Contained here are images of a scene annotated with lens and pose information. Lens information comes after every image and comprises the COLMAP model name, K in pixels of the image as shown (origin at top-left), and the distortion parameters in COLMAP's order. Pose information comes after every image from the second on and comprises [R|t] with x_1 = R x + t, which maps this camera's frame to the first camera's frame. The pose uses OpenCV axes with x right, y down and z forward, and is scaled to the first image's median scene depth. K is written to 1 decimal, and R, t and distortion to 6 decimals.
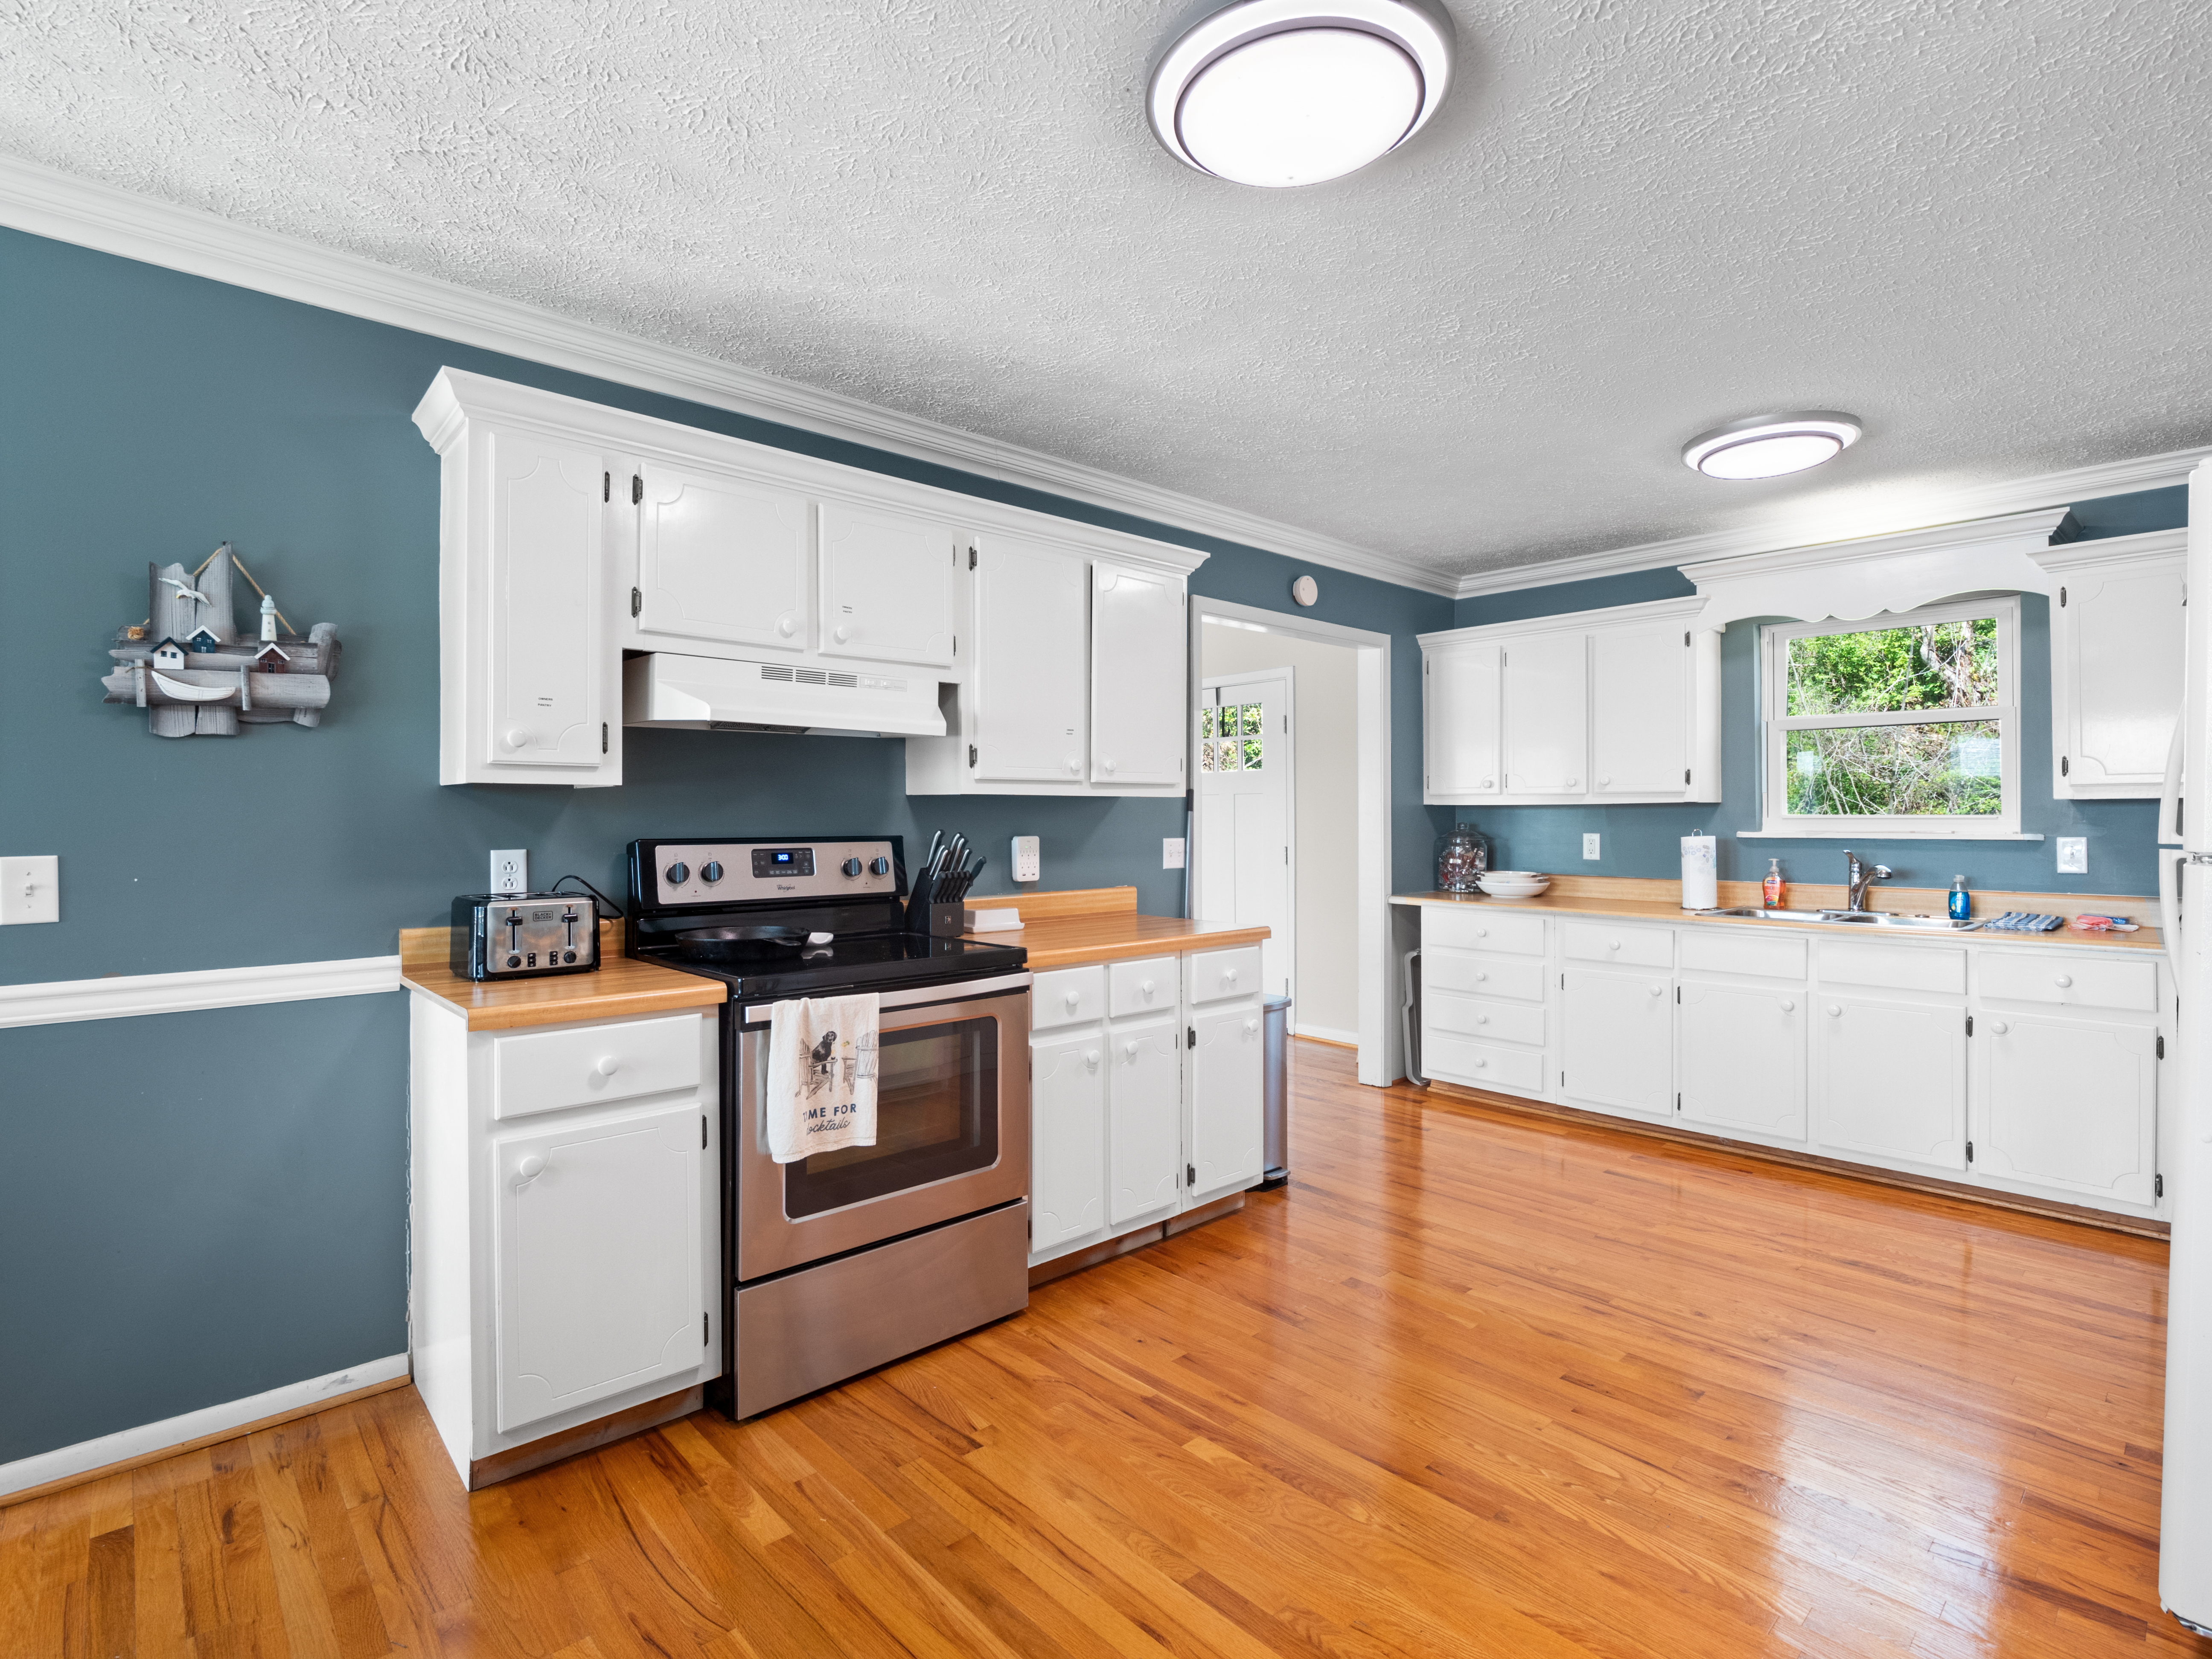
lens RADIAL K [[1083.8, 0, 1097.0], [0, 1083.8, 819.9], [0, 0, 1]] dist [-0.012163, 0.000472]
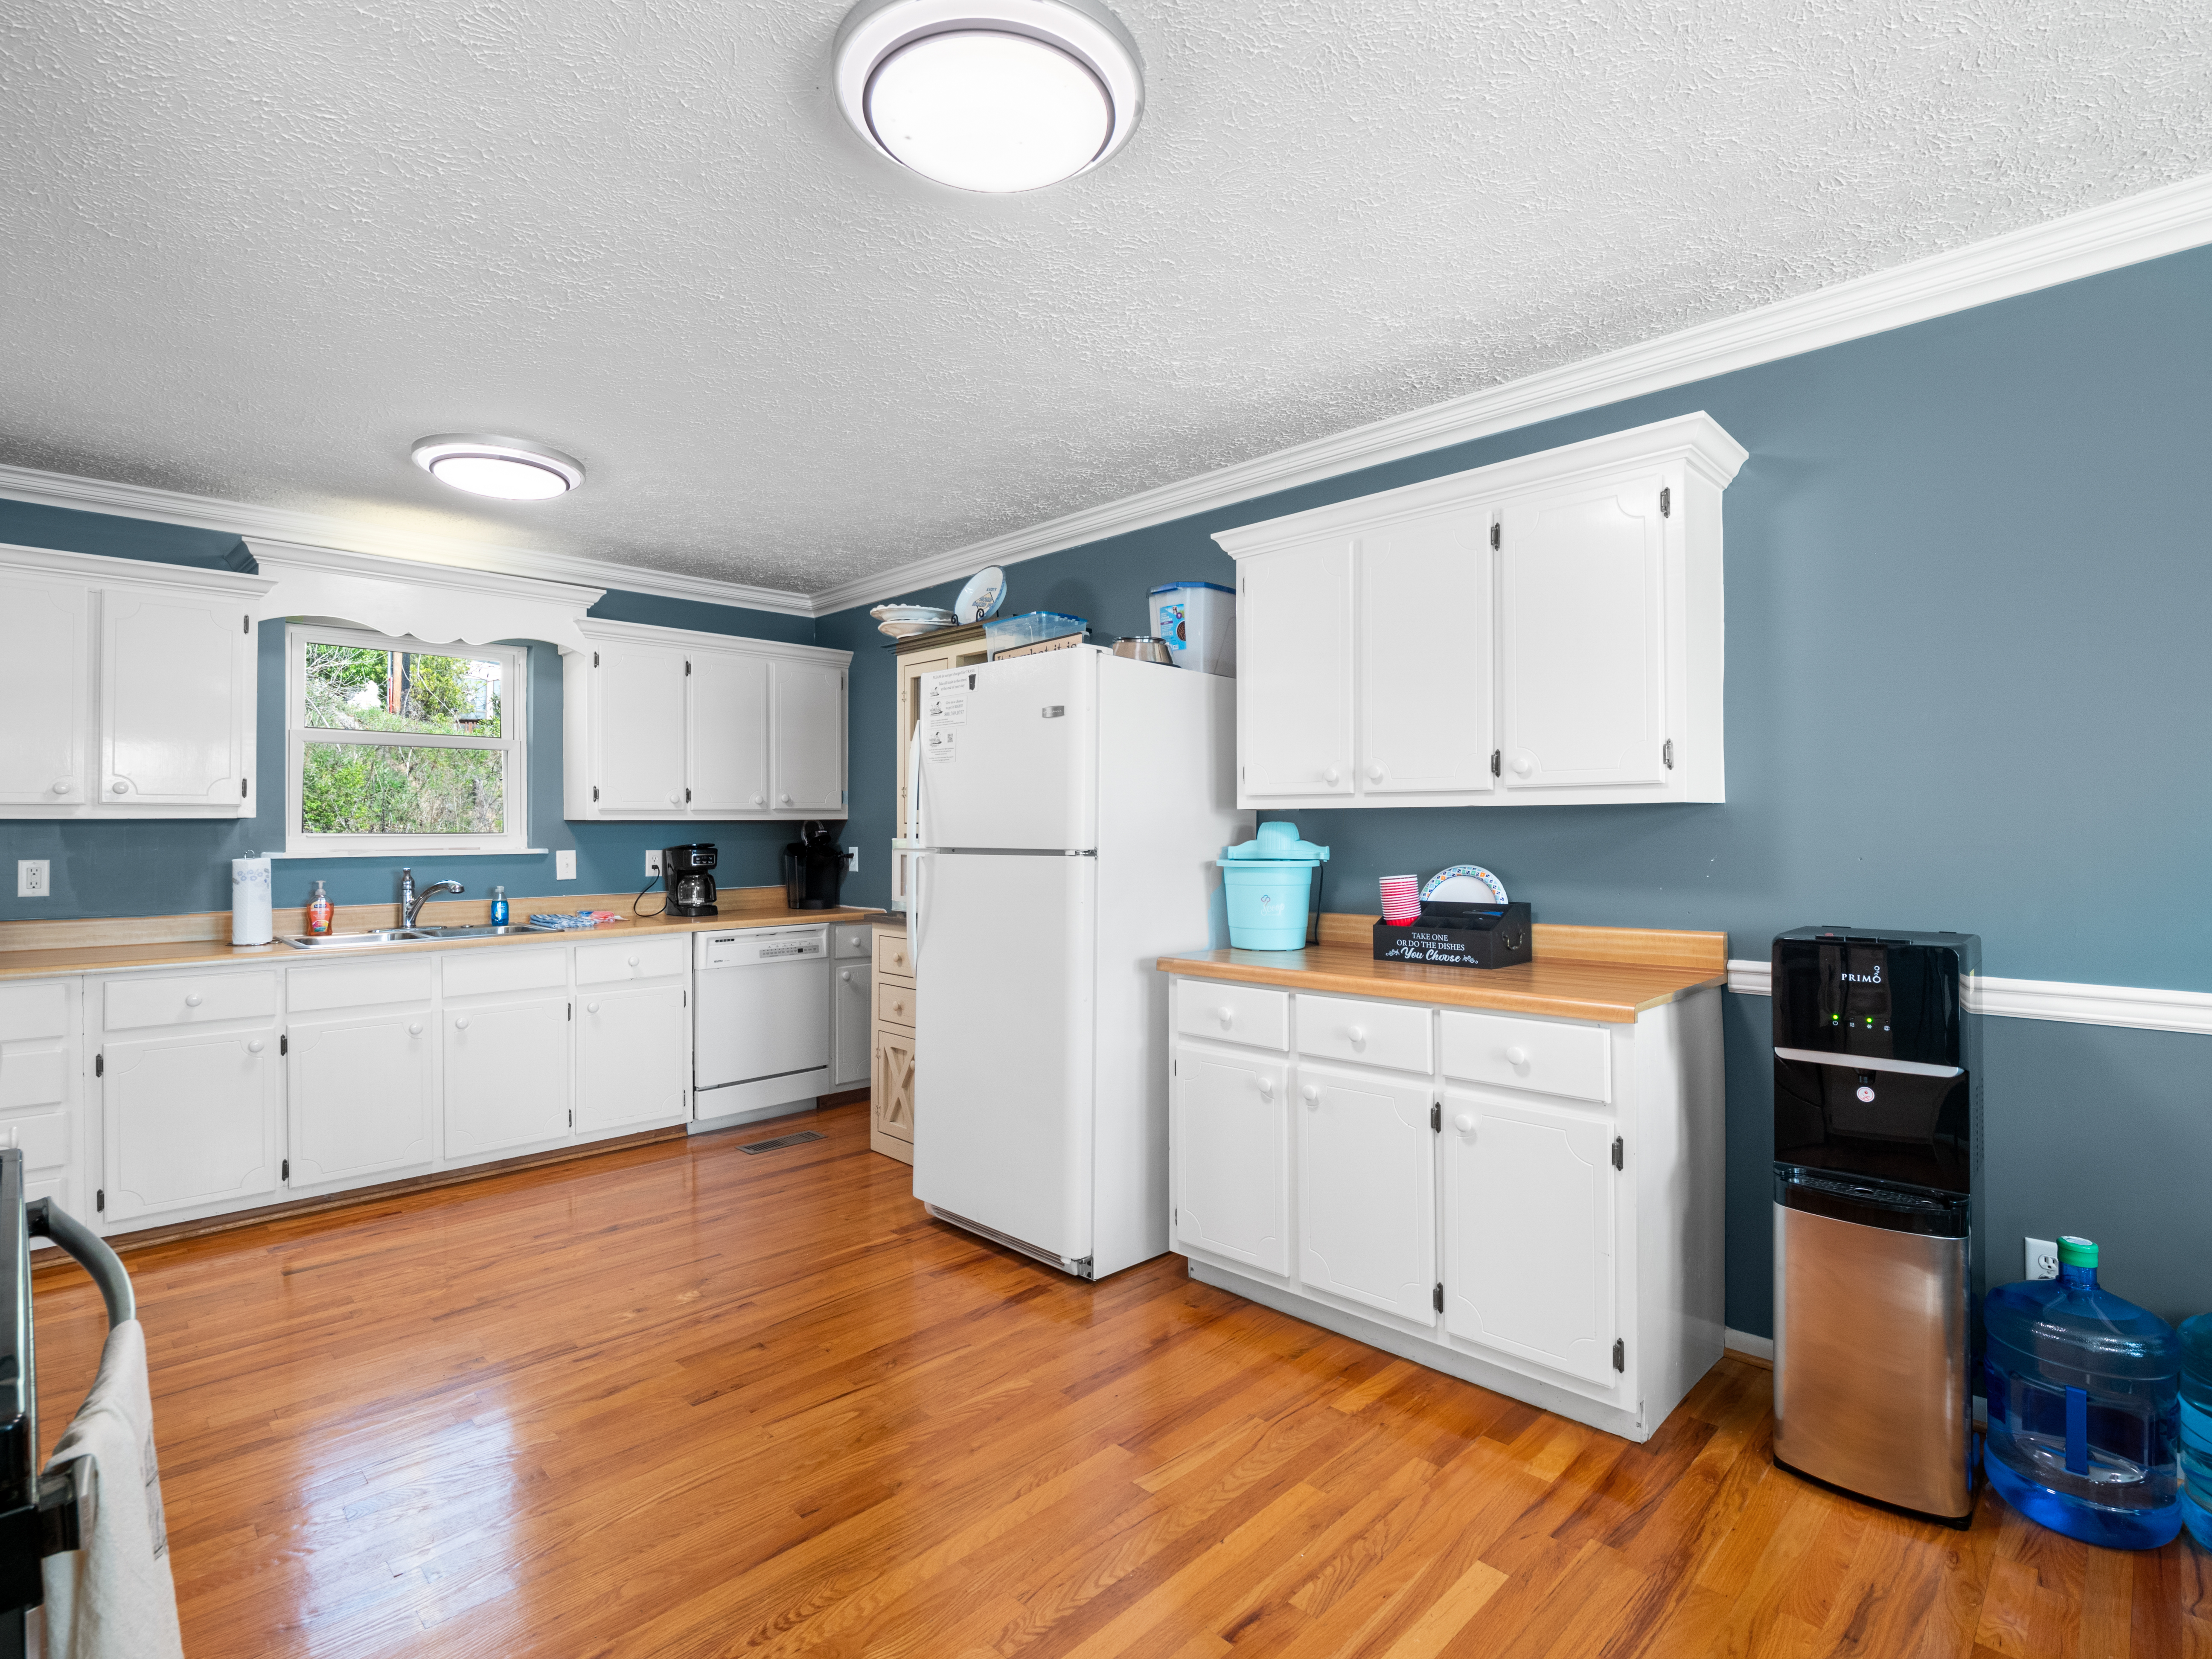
lens RADIAL K [[1083.8, 0, 1096.8], [0, 1083.8, 826.0], [0, 0, 1]] dist [-0.012163, 0.000472]
pose [[-0.039275, 0.006170, 0.999209, -0.351846], [0.008245, 0.999949, -0.005850, 0.000172], [-0.999194, 0.008008, -0.039323, 0.415050]]
